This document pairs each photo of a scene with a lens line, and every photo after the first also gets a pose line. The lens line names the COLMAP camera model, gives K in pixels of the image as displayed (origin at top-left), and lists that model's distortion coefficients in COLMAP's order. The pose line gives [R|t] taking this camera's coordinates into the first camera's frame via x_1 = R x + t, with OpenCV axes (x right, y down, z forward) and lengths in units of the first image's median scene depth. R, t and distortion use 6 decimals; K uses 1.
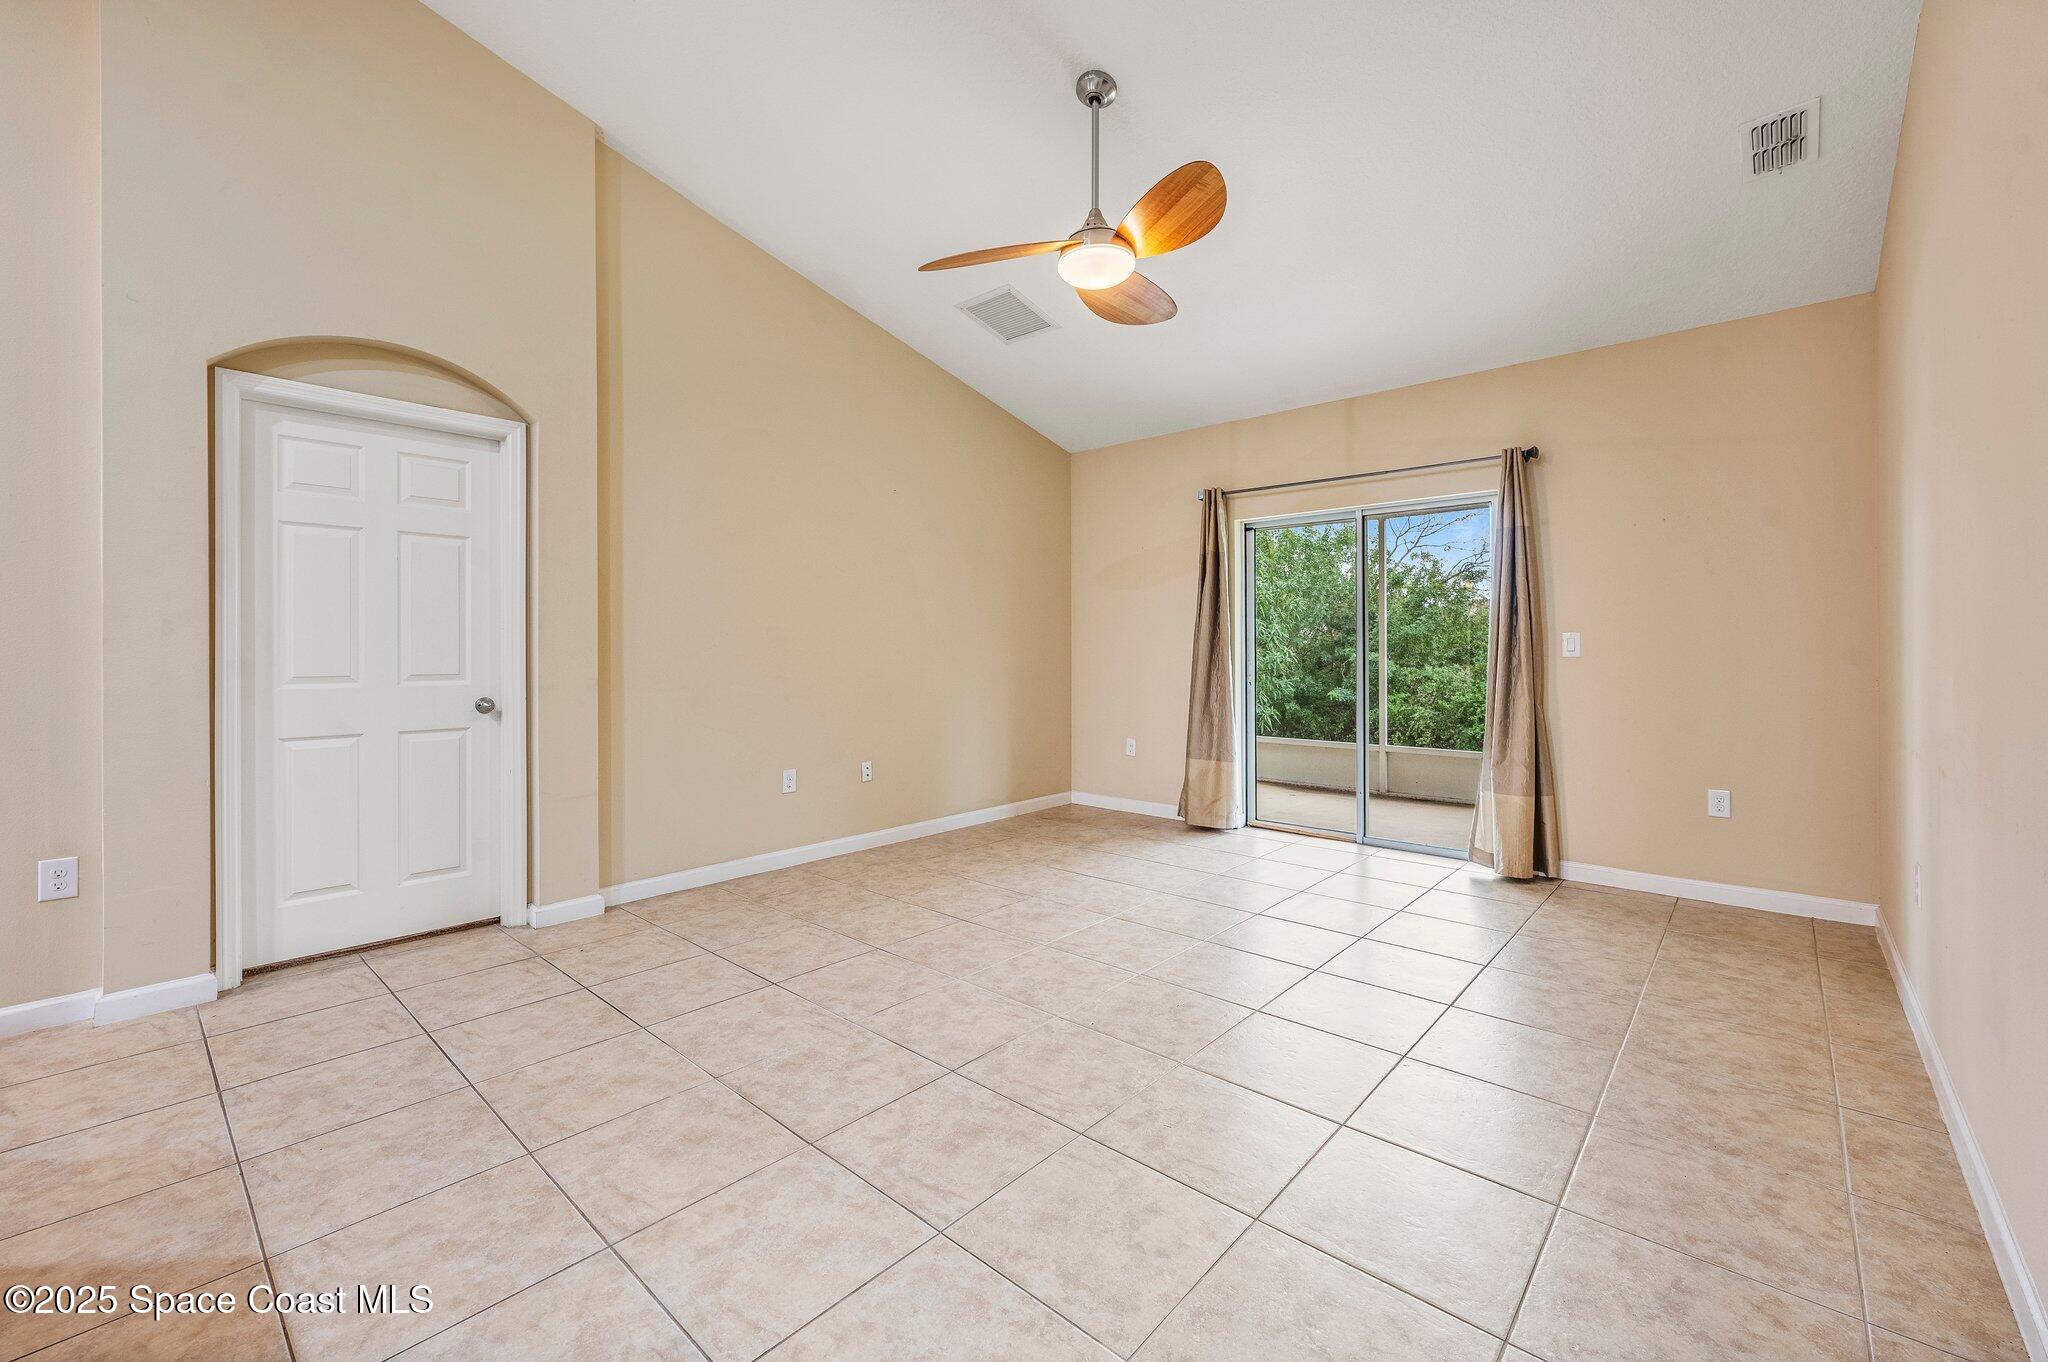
lens RADIAL K [[844.8, 0, 1033.3], [0, 844.8, 650.5], [0, 0, 1]] dist [0.000573, 0.000202]
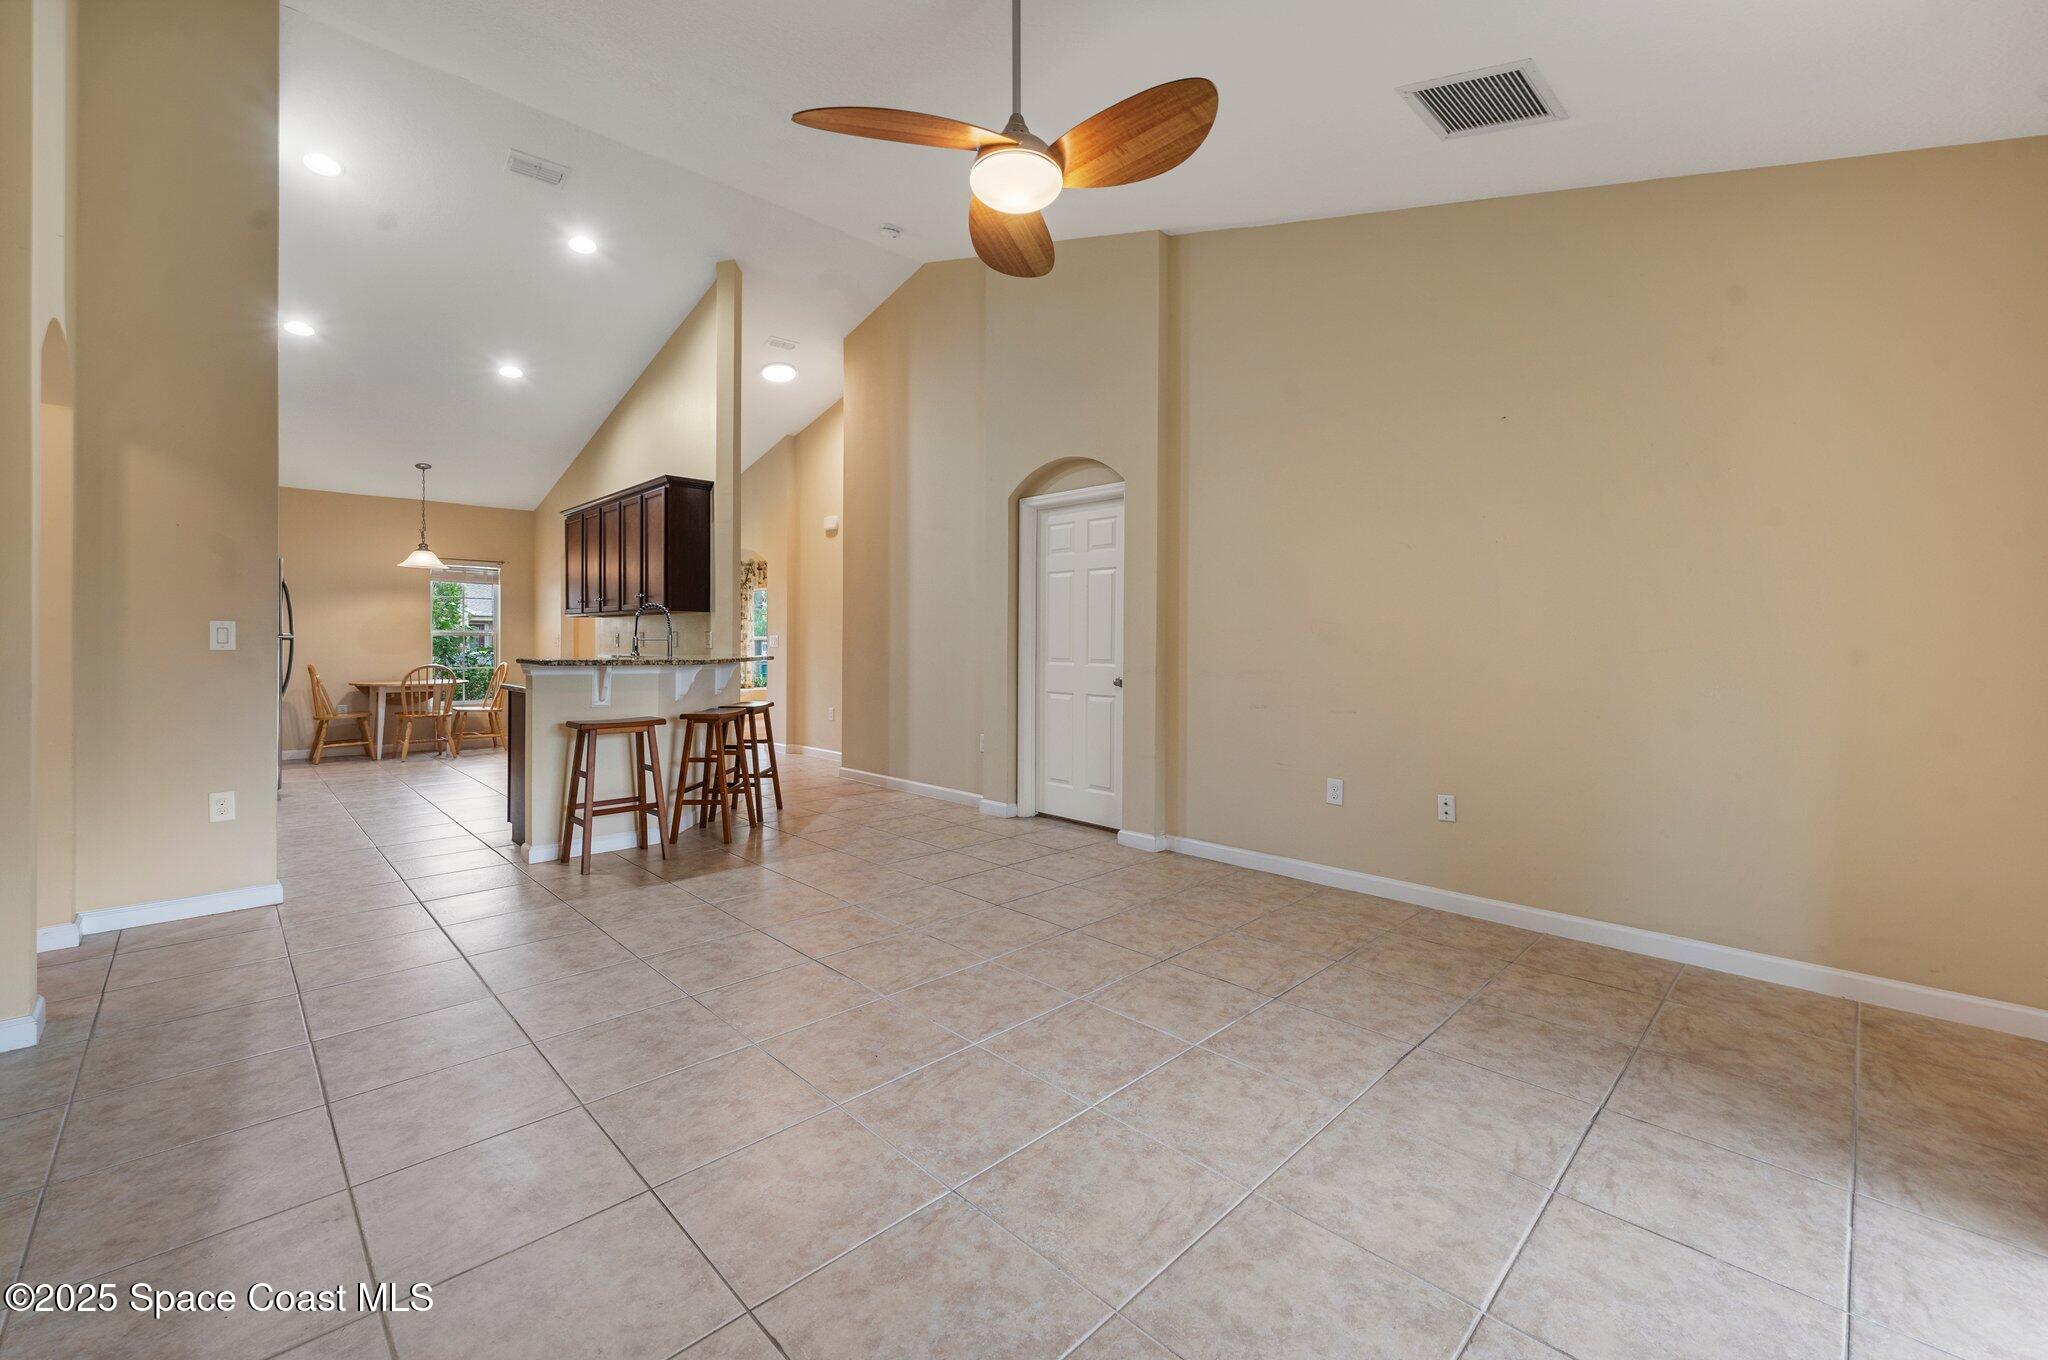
lens RADIAL K [[825.0, 0, 1024.5], [0, 825.0, 646.4], [0, 0, 1]] dist [-0.000047, -0.000294]
pose [[-0.068394, 0.005519, -0.997643, 0.943128], [-0.006973, 0.999958, 0.006010, -0.003469], [0.997634, 0.007368, -0.068353, 1.138751]]
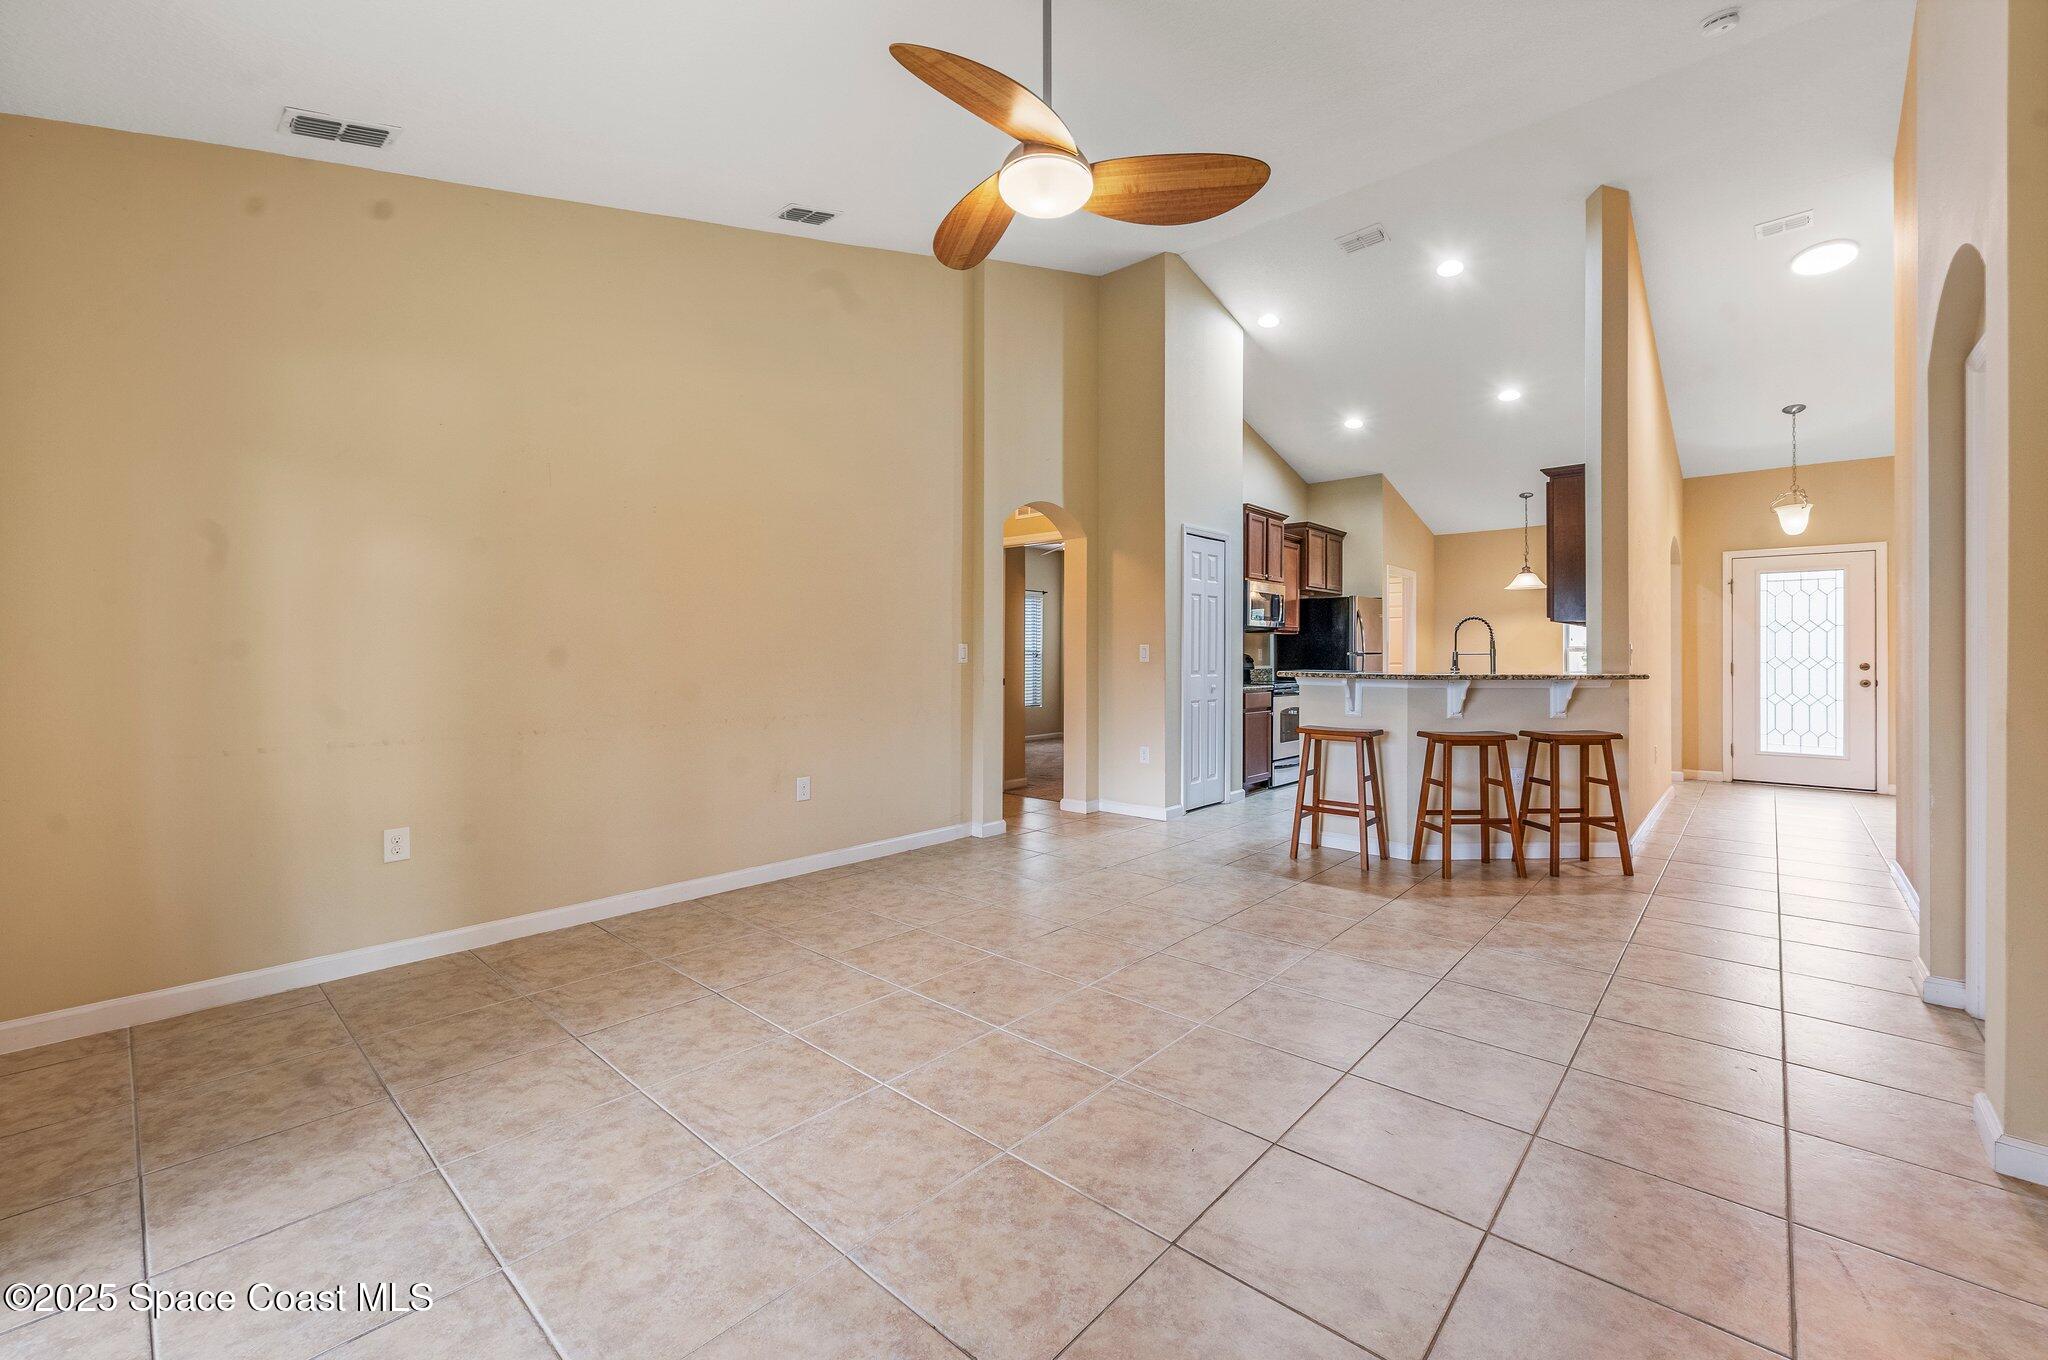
lens RADIAL K [[818.1, 0, 1034.3], [0, 818.1, 650.8], [0, 0, 1]] dist [0.000521, 0.000008]
pose [[-0.999974, 0.001241, -0.007063, 0.097712], [0.001268, 0.999992, -0.003819, -0.002507], [0.007058, -0.003828, -0.999968, 1.912902]]
